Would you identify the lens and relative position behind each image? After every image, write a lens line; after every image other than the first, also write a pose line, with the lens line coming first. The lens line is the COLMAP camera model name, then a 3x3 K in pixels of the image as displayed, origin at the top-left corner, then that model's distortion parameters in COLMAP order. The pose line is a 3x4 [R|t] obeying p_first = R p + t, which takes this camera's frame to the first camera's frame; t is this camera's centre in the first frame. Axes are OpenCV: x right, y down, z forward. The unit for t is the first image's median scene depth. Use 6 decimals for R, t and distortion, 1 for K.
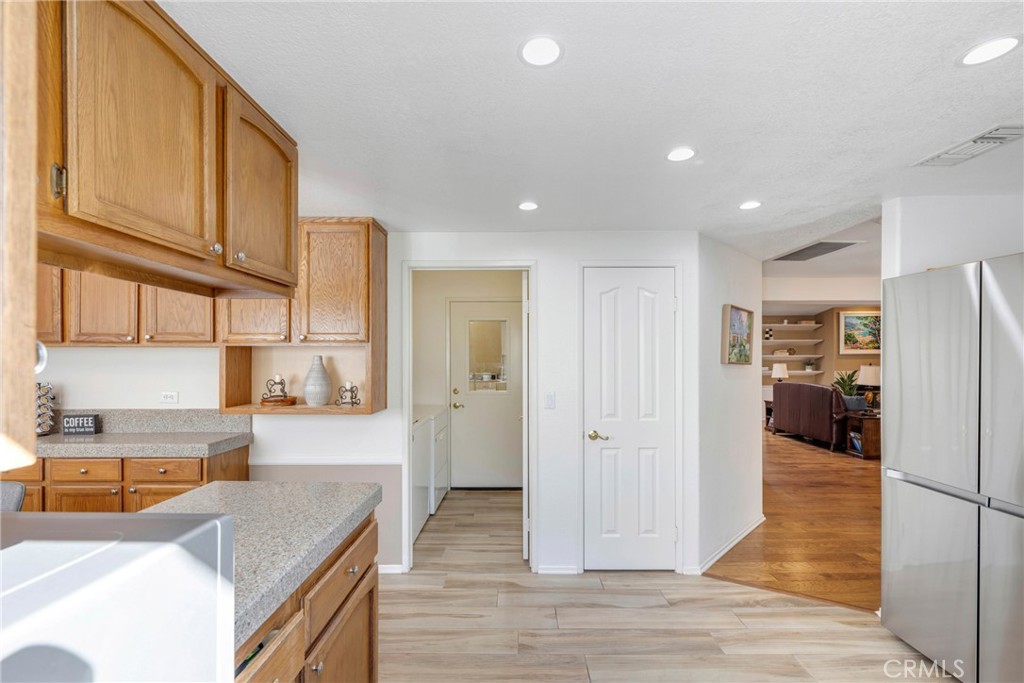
lens RADIAL K [[425.1, 0, 530.3], [0, 425.1, 357.4], [0, 0, 1]] dist [-0.000118, -0.001138]
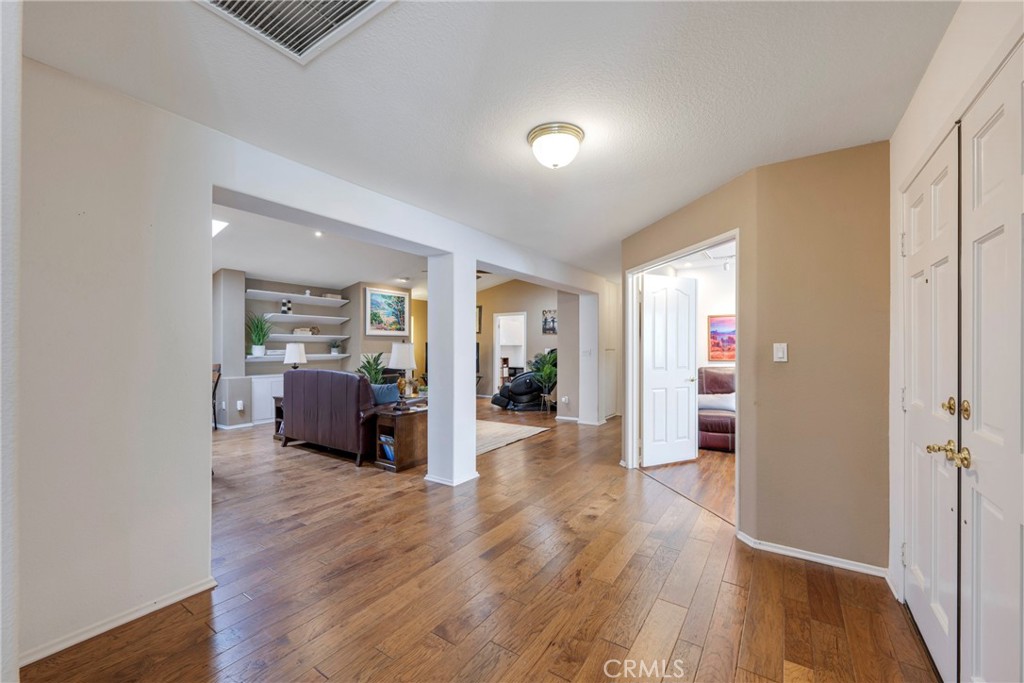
lens RADIAL K [[411.0, 0, 508.0], [0, 411.0, 347.0], [0, 0, 1]] dist [-0.002530, 0.000398]
pose [[0.567274, 0.001365, 0.823528, 0.195435], [-0.004023, 0.999991, 0.001113, 0.016257], [-0.823519, -0.003945, 0.567275, 0.276677]]
